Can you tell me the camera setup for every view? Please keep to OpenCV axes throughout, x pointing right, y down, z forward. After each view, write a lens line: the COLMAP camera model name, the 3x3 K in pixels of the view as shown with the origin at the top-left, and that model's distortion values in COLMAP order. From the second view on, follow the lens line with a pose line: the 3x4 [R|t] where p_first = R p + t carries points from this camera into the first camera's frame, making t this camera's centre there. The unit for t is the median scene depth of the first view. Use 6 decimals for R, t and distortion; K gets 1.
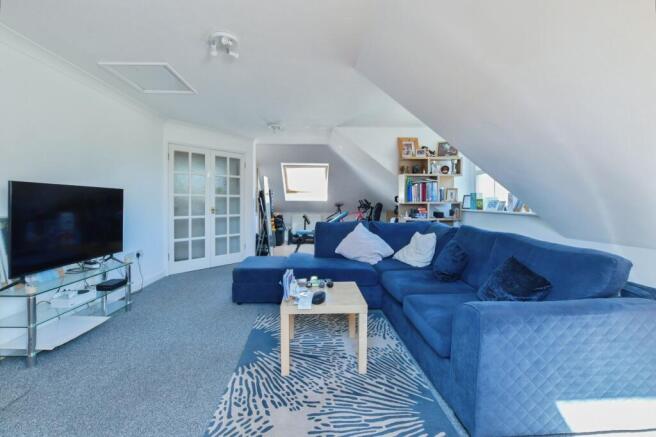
lens RADIAL K [[297.3, 0, 326.8], [0, 297.3, 208.2], [0, 0, 1]] dist [-0.033791, 0.000620]
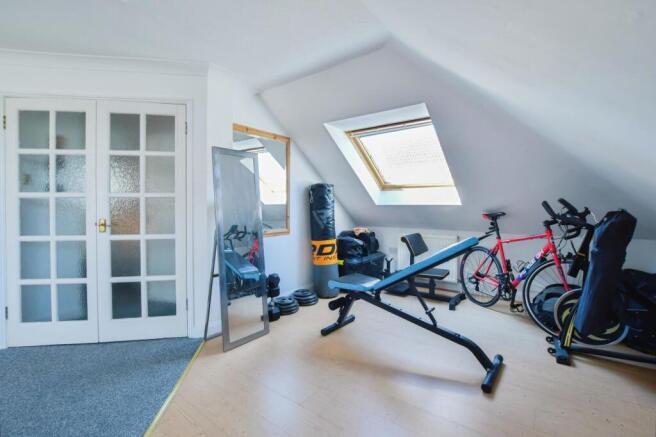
lens RADIAL K [[297.3, 0, 326.8], [0, 297.3, 208.2], [0, 0, 1]] dist [-0.033791, 0.000620]
pose [[0.760779, -0.000346, -0.649011, 0.223398], [-0.010334, 0.999867, -0.012647, -0.020832], [0.648929, 0.016328, 0.760674, 0.957370]]
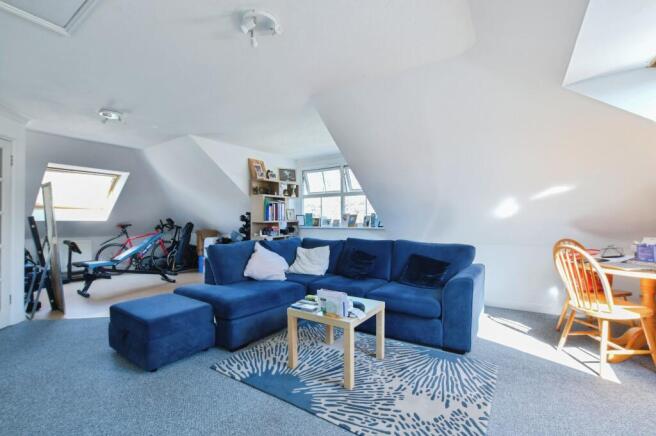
lens RADIAL K [[288.4, 0, 337.1], [0, 288.4, 222.1], [0, 0, 1]] dist [-0.036820, 0.000122]
pose [[0.580904, -0.011684, 0.813889, -0.418904], [0.023848, 0.999712, -0.002669, -0.007700], [-0.813623, 0.020960, 0.581015, 0.188646]]
